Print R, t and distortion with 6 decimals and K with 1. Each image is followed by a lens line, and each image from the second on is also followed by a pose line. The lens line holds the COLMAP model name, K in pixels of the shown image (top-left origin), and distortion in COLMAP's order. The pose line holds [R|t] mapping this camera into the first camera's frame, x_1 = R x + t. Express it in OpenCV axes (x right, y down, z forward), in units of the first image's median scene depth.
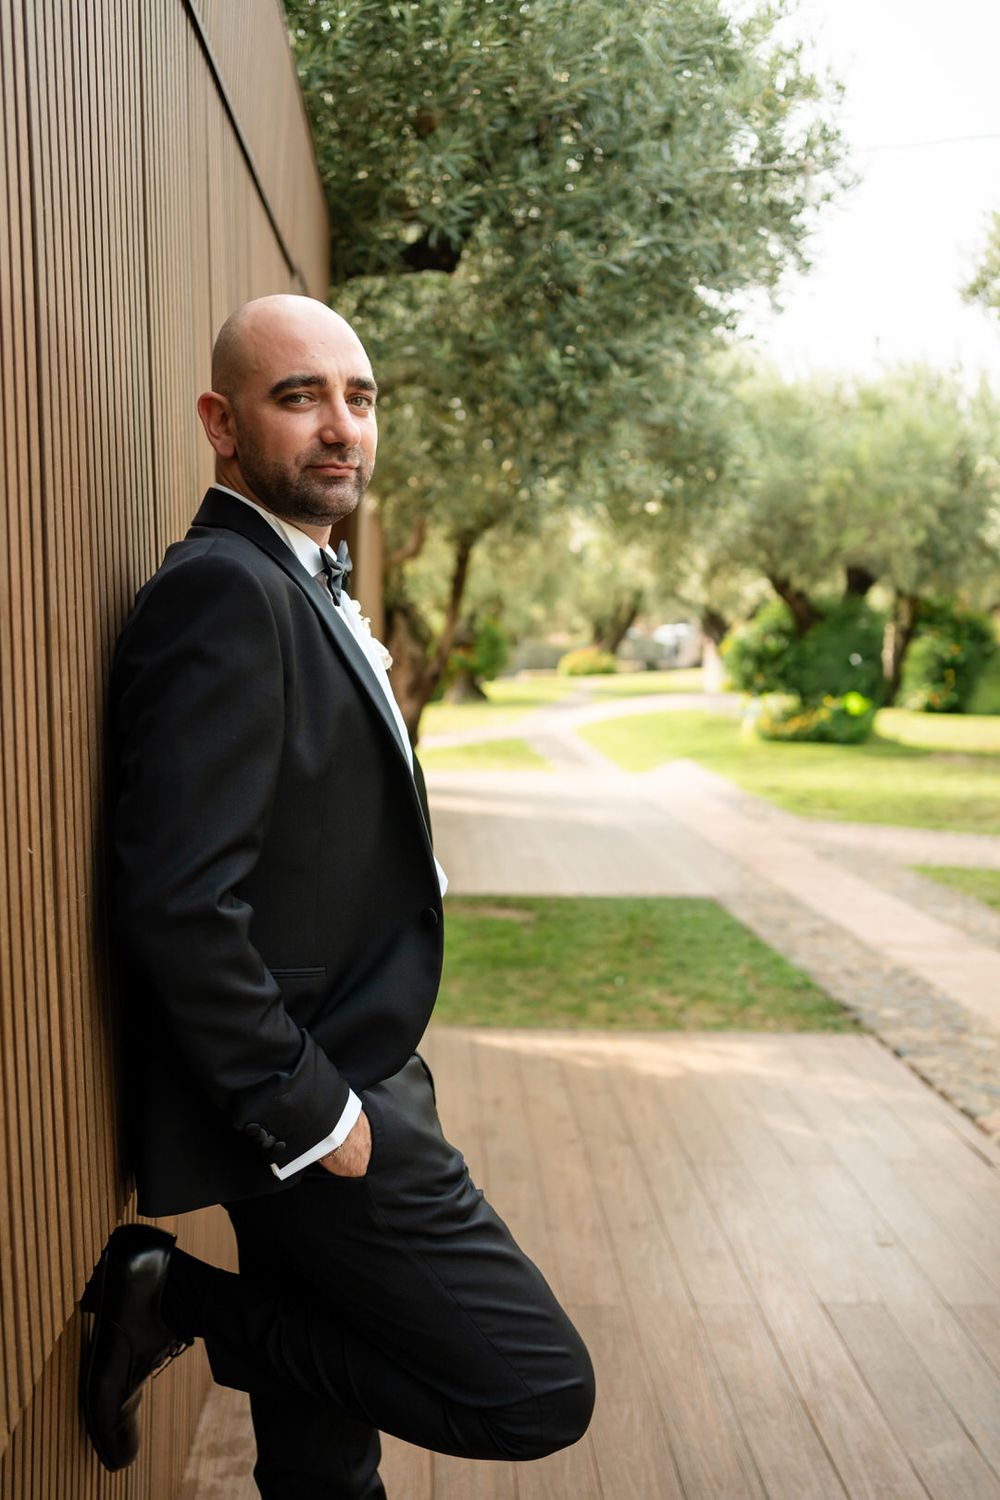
lens RADIAL K [[1475.9, 0, 500.0], [0, 1475.9, 750.0], [0, 0, 1]] dist [0.001076, 0.011174]
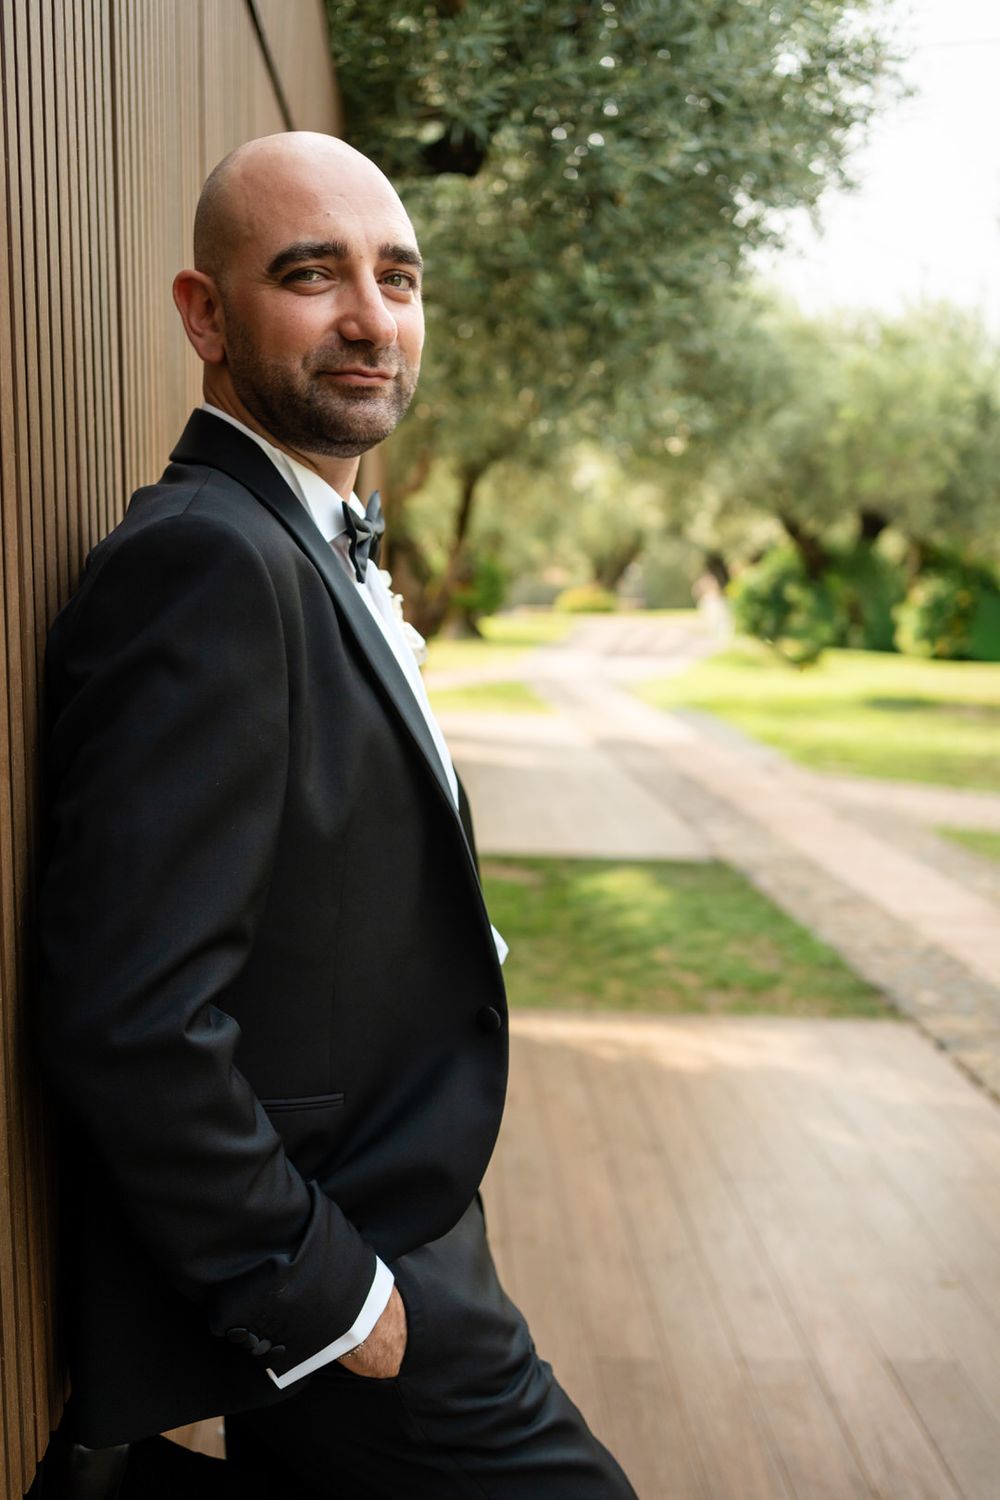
lens RADIAL K [[1431.5, 0, 452.0], [0, 1431.5, 753.3], [0, 0, 1]] dist [-0.196444, 0.459260]
pose [[0.999568, 0.018491, -0.022827, -0.021396], [-0.017269, 0.998464, 0.052636, -0.019987], [0.023765, -0.052219, 0.998353, 0.133878]]
